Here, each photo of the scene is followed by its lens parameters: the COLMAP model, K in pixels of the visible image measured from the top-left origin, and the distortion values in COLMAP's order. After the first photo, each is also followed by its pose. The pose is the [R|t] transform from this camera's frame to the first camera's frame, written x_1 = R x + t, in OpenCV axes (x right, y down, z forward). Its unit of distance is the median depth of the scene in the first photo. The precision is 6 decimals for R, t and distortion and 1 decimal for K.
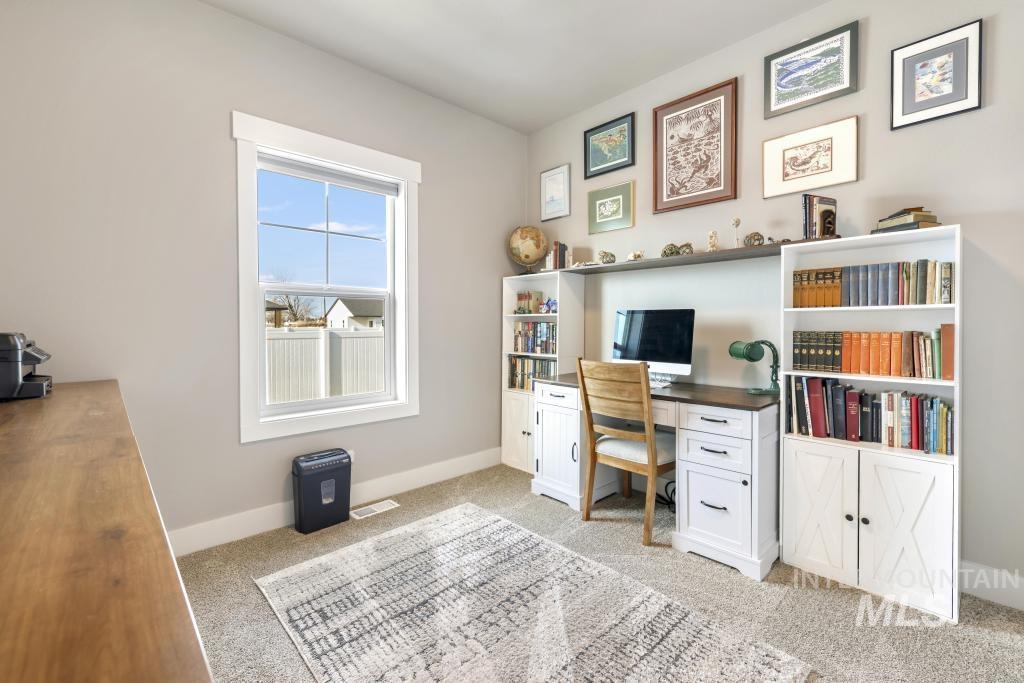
lens RADIAL K [[440.7, 0, 510.0], [0, 440.7, 334.1], [0, 0, 1]] dist [-0.000277, -0.000024]
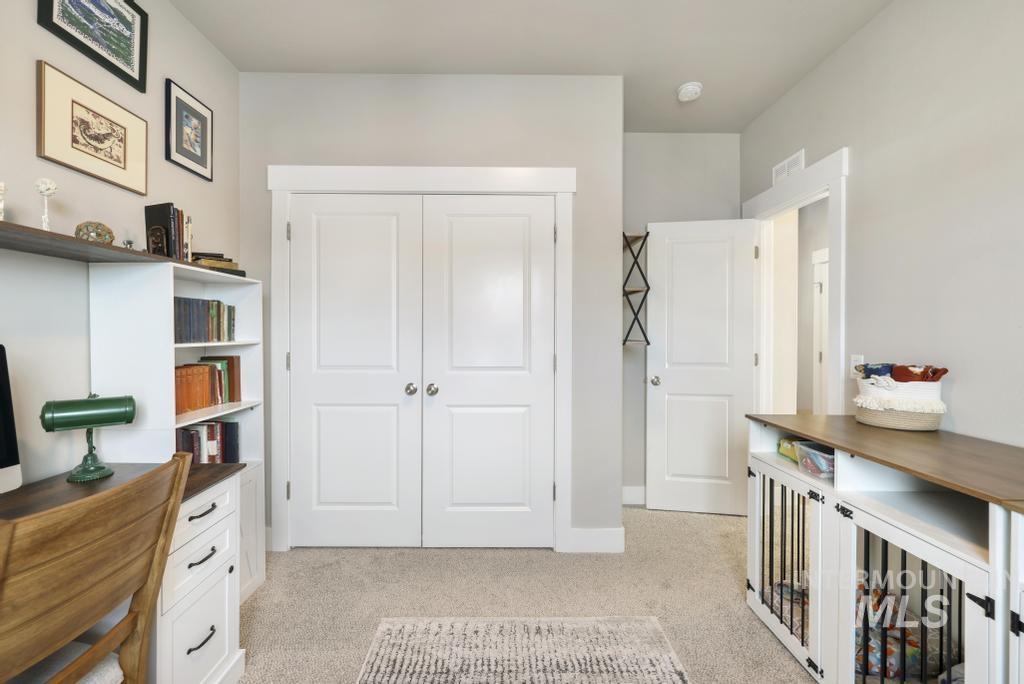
lens RADIAL K [[440.7, 0, 510.0], [0, 440.7, 334.6], [0, 0, 1]] dist [-0.000277, -0.000024]
pose [[-0.744837, -0.005961, 0.667220, -0.321812], [0.008190, 0.999803, 0.018075, -0.080575], [-0.667196, 0.018928, -0.744642, 1.130499]]
